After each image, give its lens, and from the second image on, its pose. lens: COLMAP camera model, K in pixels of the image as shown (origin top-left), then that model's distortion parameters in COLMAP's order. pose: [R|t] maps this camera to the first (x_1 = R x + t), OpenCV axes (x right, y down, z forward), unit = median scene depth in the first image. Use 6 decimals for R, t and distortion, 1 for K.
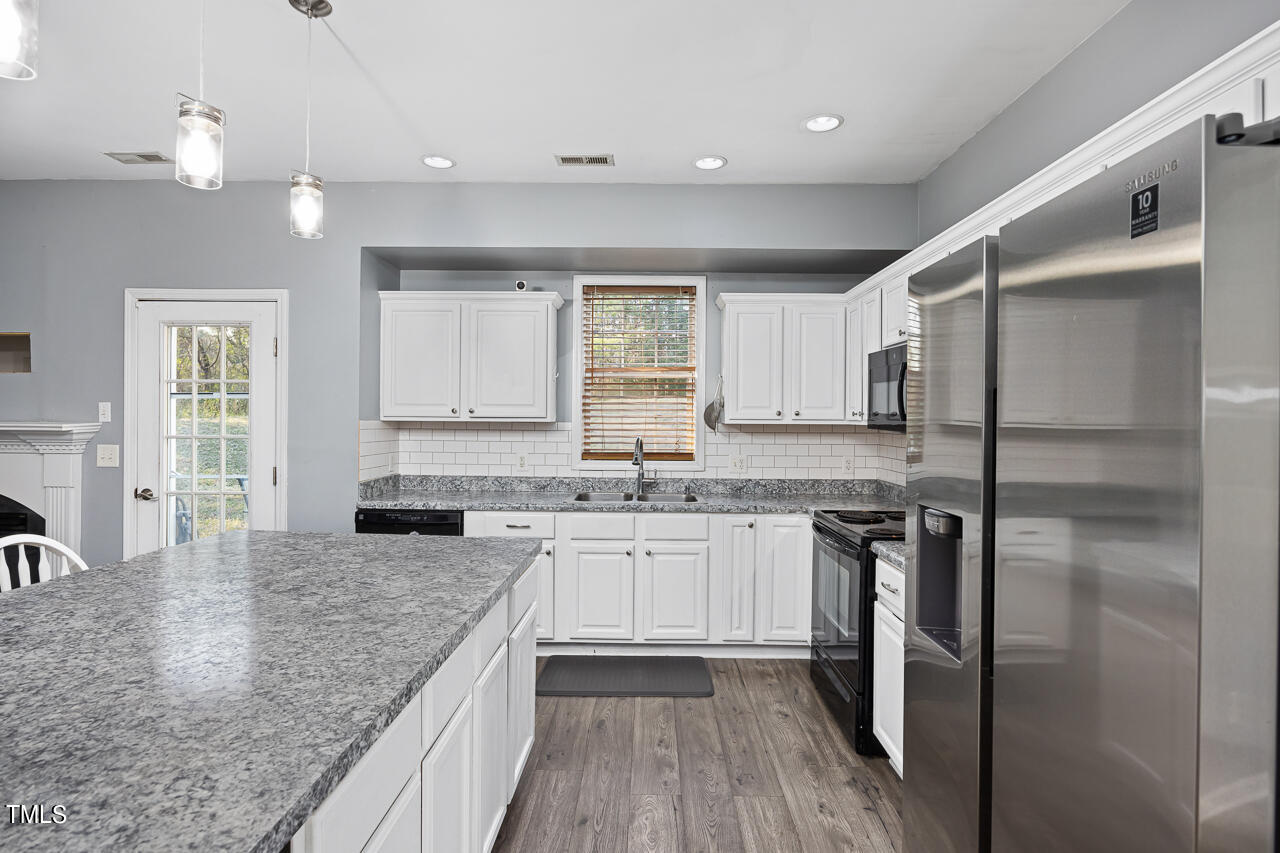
lens RADIAL K [[643.8, 0, 641.6], [0, 643.8, 417.6], [0, 0, 1]] dist [-0.010776, -0.001046]
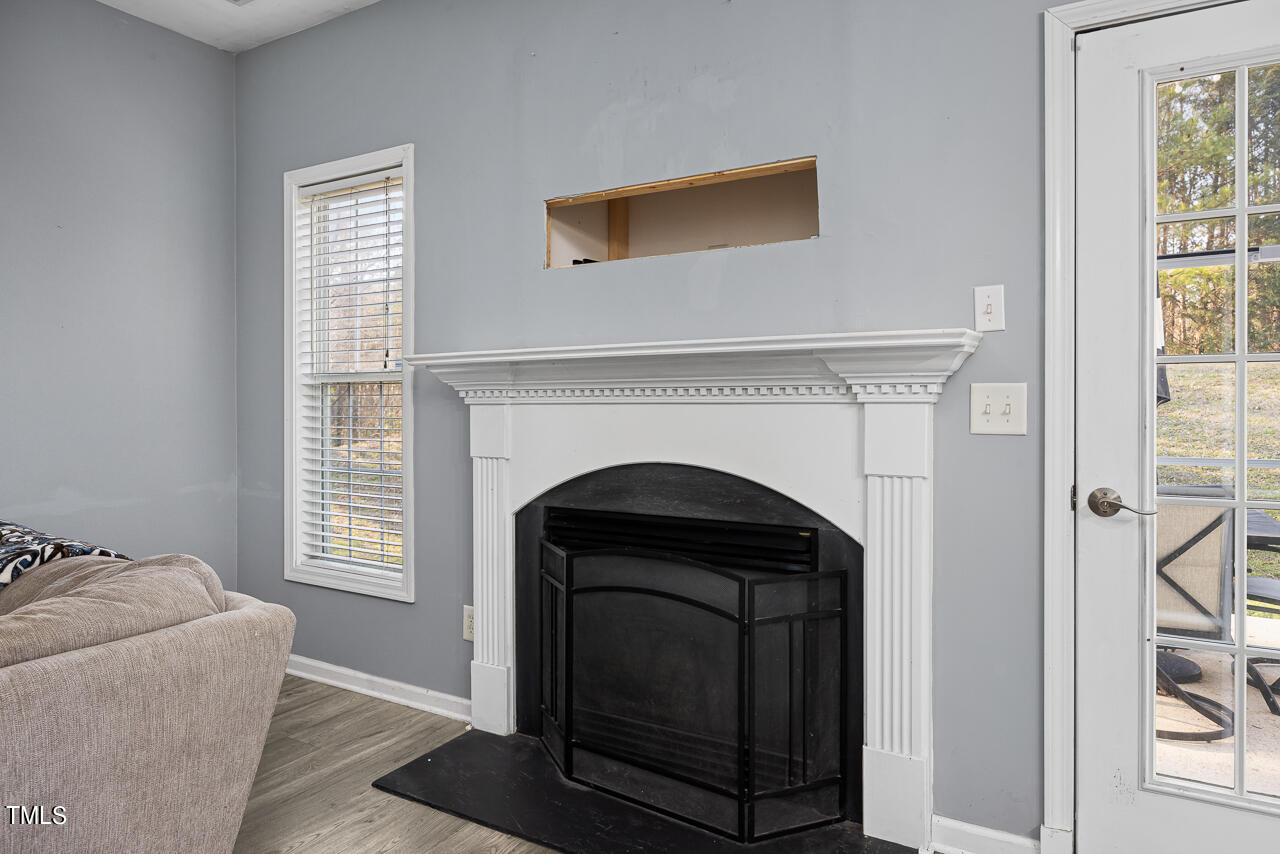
lens RADIAL K [[787.5, 0, 650.5], [0, 787.5, 408.2], [0, 0, 1]] dist [-0.003885, -0.000030]
pose [[0.867654, -0.003769, -0.497154, -0.738763], [0.006651, 0.999970, 0.004027, 0.053301], [0.497124, -0.006801, 0.867653, 0.399826]]
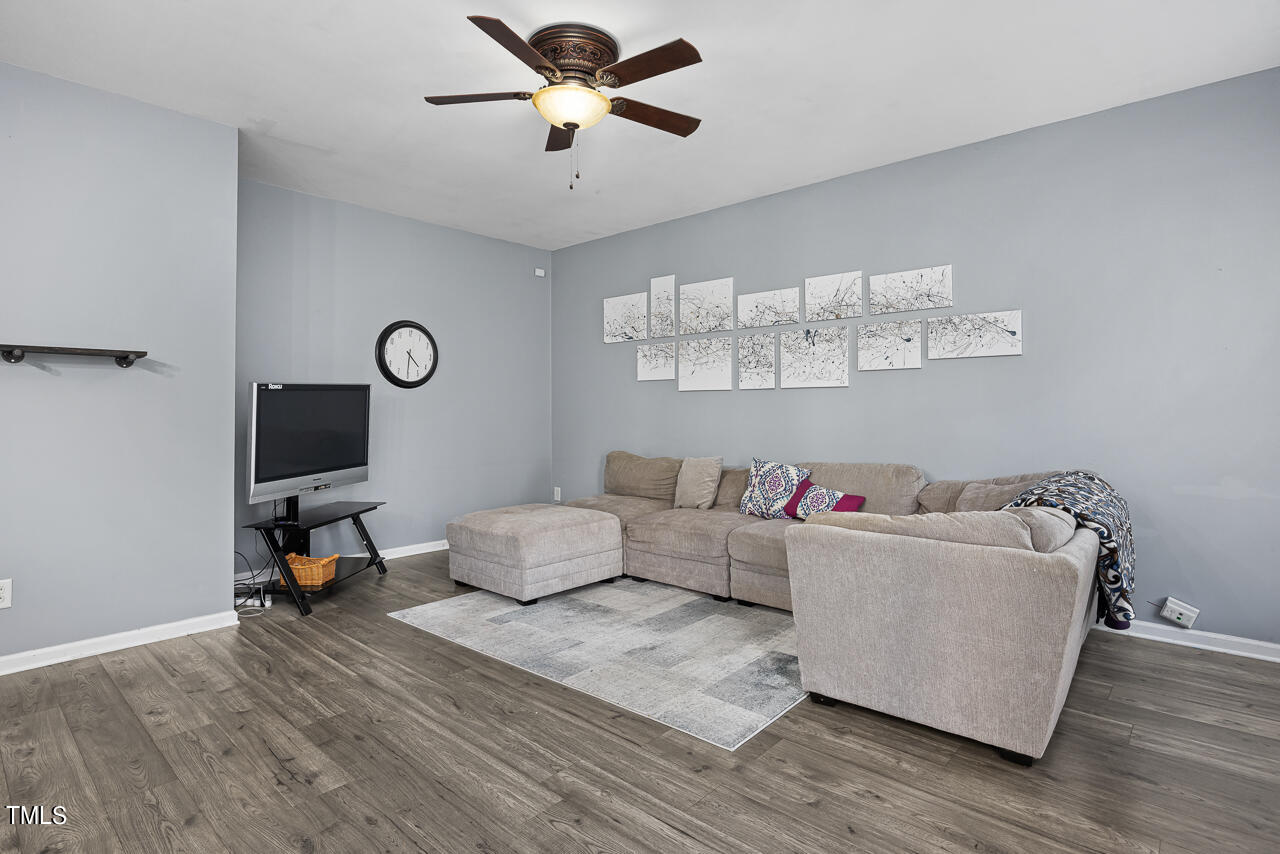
lens RADIAL K [[645.5, 0, 632.1], [0, 645.5, 400.6], [0, 0, 1]] dist [-0.014429, 0.001026]
pose [[-0.664315, -0.016729, -0.747265, -0.551481], [-0.002948, 0.999800, -0.019762, 0.054768], [0.747447, -0.010925, -0.664232, 0.760028]]
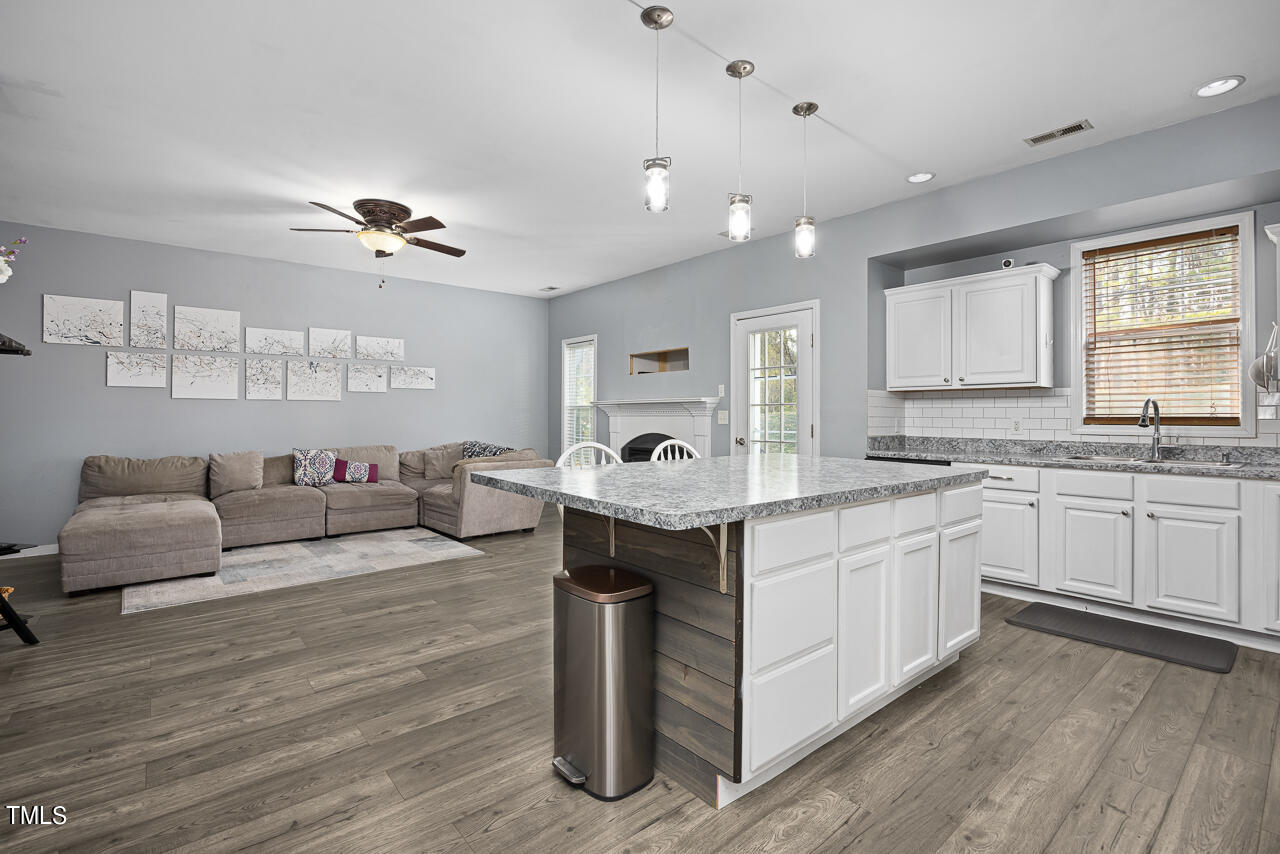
lens RADIAL K [[582.4, 0, 647.5], [0, 582.4, 411.2], [0, 0, 1]] dist [-0.016798, 0.001630]
pose [[0.654510, -0.011414, -0.755967, 0.156808], [0.002868, 0.999916, -0.012614, 0.059353], [0.756048, 0.006087, 0.654488, -0.115373]]
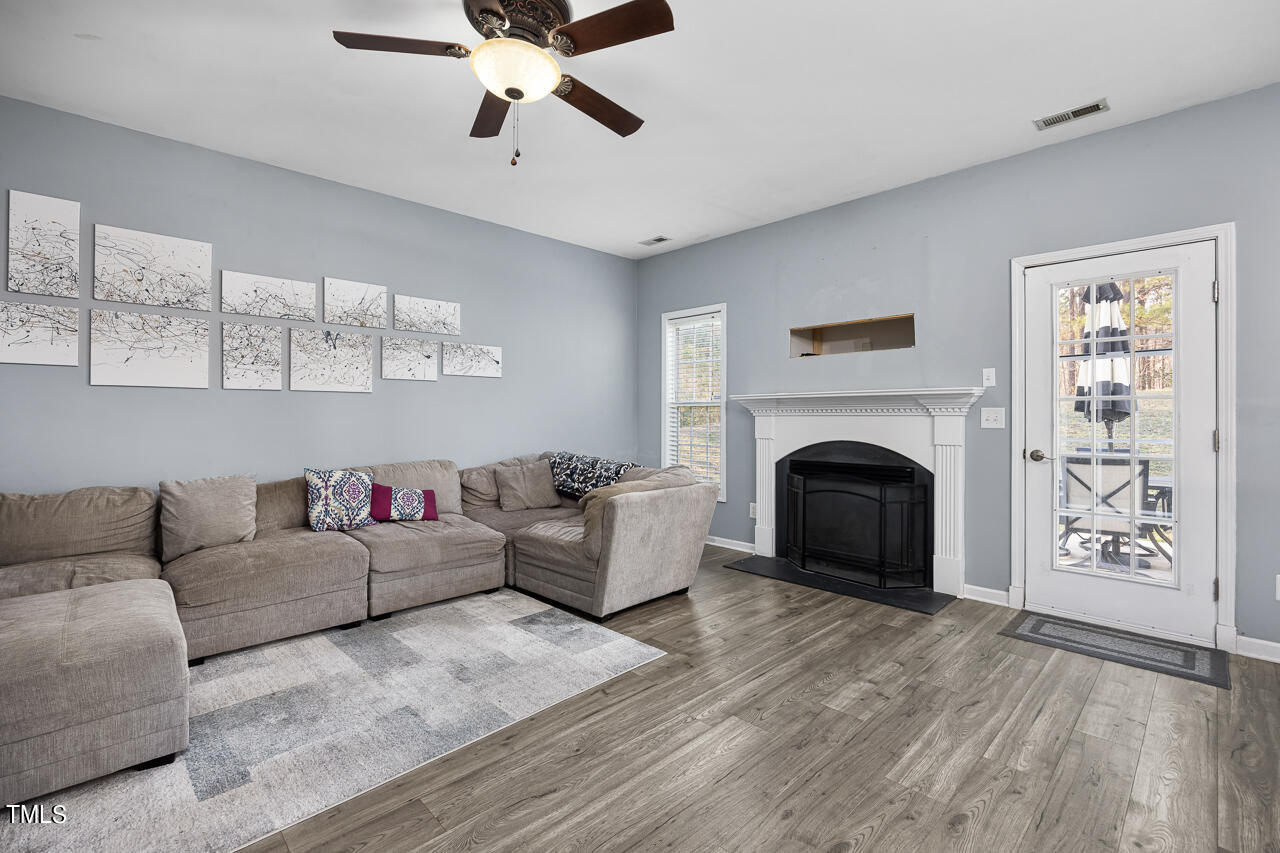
lens RADIAL K [[559.4, 0, 645.4], [0, 559.4, 416.5], [0, 0, 1]] dist [-0.013854, 0.000504]
pose [[0.706171, -0.004463, -0.708027, -0.558517], [0.002930, 0.999990, -0.003381, 0.055811], [0.708035, 0.000313, 0.706177, -0.068796]]
